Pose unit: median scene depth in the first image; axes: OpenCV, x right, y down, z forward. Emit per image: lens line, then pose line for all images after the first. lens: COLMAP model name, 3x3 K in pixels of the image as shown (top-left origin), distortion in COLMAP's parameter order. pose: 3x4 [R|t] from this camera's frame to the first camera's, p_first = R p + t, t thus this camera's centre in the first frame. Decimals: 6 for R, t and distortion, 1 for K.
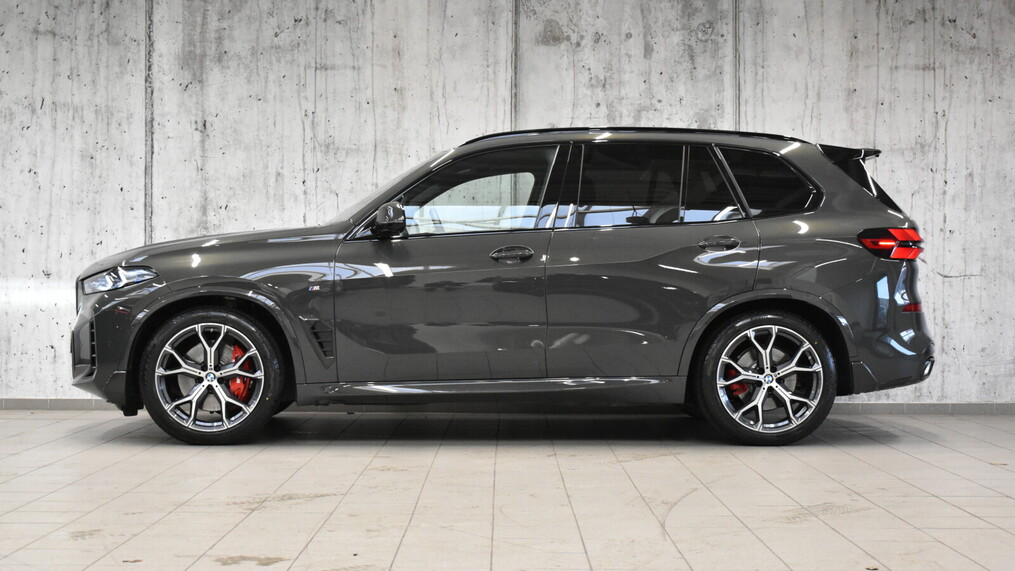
lens RADIAL K [[1694.8, 0, 504.7], [0, 1694.8, 288.5], [0, 0, 1]] dist [-0.020868, 0.000000]
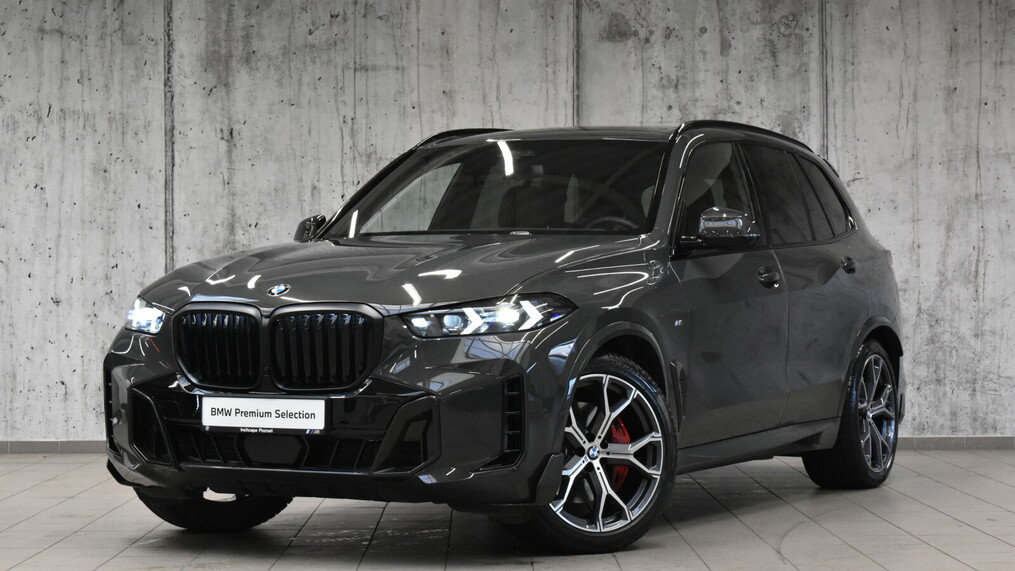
lens RADIAL K [[2286.4, 0, 509.0], [0, 2286.4, 282.3], [0, 0, 1]] dist [-0.011642, 0.000000]
pose [[0.999921, -0.009017, 0.008806, -0.041629], [0.009032, 0.999958, -0.001647, -0.014547], [-0.008790, 0.001727, 0.999960, -0.210928]]
